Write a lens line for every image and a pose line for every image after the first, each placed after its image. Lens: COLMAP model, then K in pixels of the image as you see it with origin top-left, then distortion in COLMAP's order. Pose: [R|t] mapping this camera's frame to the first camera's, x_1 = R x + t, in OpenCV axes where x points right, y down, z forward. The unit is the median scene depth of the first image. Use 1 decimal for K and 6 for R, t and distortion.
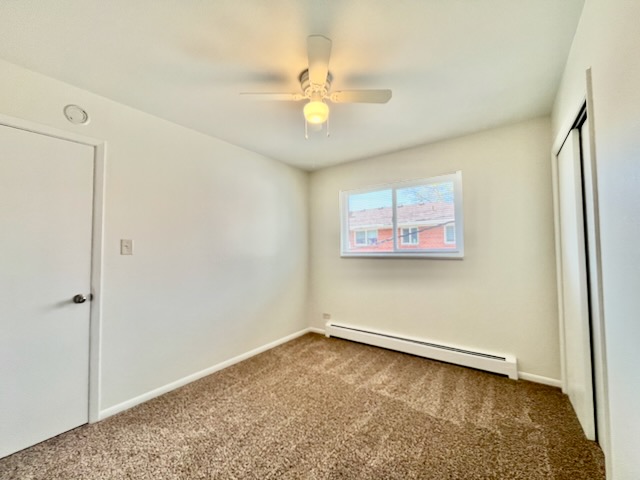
lens RADIAL K [[261.1, 0, 323.6], [0, 261.1, 239.4], [0, 0, 1]] dist [-0.001312, -0.000036]
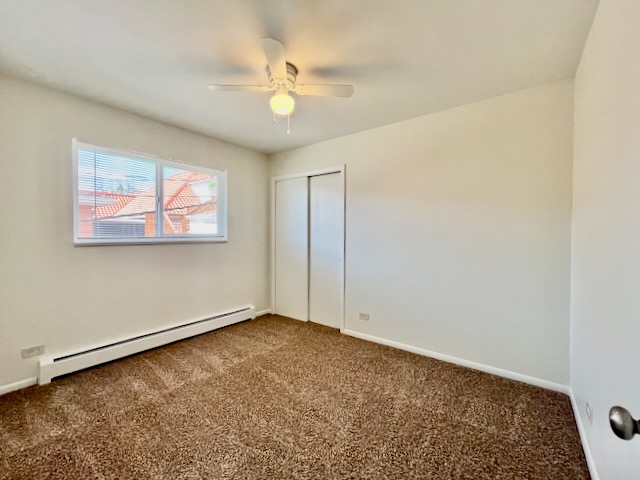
lens RADIAL K [[261.1, 0, 323.6], [0, 261.1, 239.4], [0, 0, 1]] dist [-0.001312, -0.000036]
pose [[0.035031, -0.013056, 0.999301, -0.703221], [-0.042529, 0.998989, 0.014543, 0.024131], [-0.998481, -0.043008, 0.034441, 0.494591]]
